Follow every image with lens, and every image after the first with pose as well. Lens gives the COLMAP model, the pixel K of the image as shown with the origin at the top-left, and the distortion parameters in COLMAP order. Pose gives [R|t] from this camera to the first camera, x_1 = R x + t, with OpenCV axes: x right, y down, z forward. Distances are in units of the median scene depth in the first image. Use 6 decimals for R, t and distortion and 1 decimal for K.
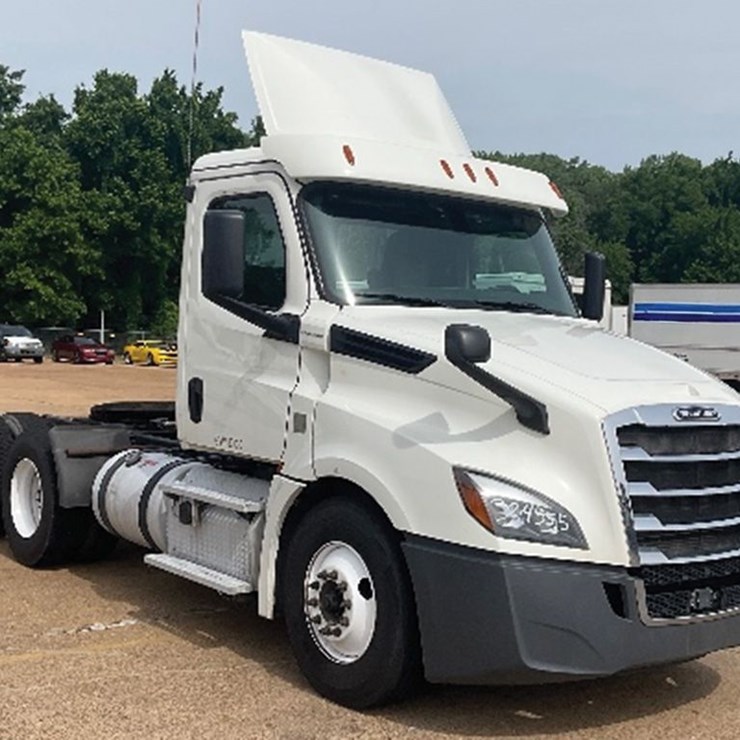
lens RADIAL K [[1126.2, 0, 370.0], [0, 1126.2, 370.0], [0, 0, 1]] dist [-0.014573, -0.049597]
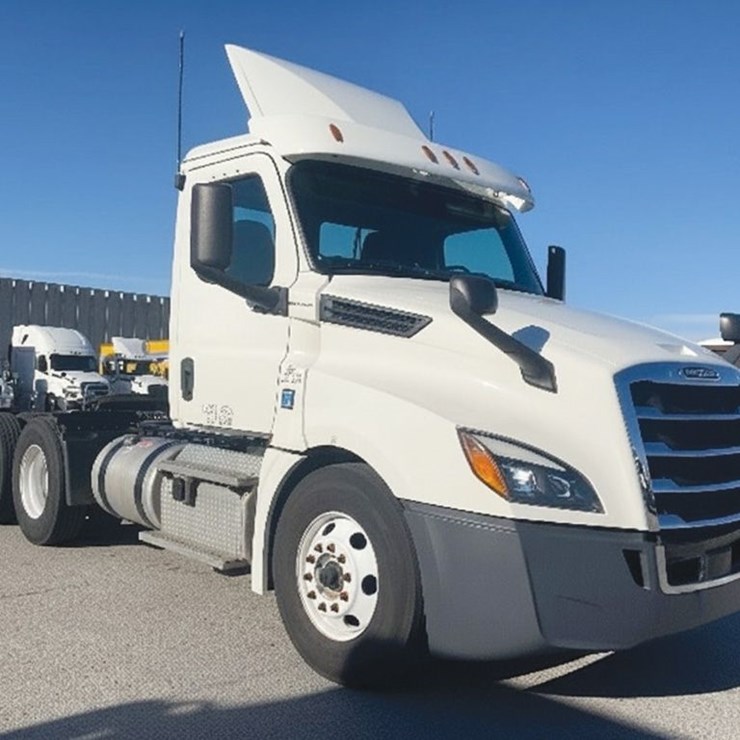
lens RADIAL K [[775.7, 0, 370.0], [0, 775.7, 370.0], [0, 0, 1]] dist [0.003561, 0.008301]
pose [[0.998349, -0.013464, 0.055846, -0.029850], [0.015504, 0.999222, -0.036258, 0.051760], [-0.055315, 0.037064, 0.997781, 0.309829]]
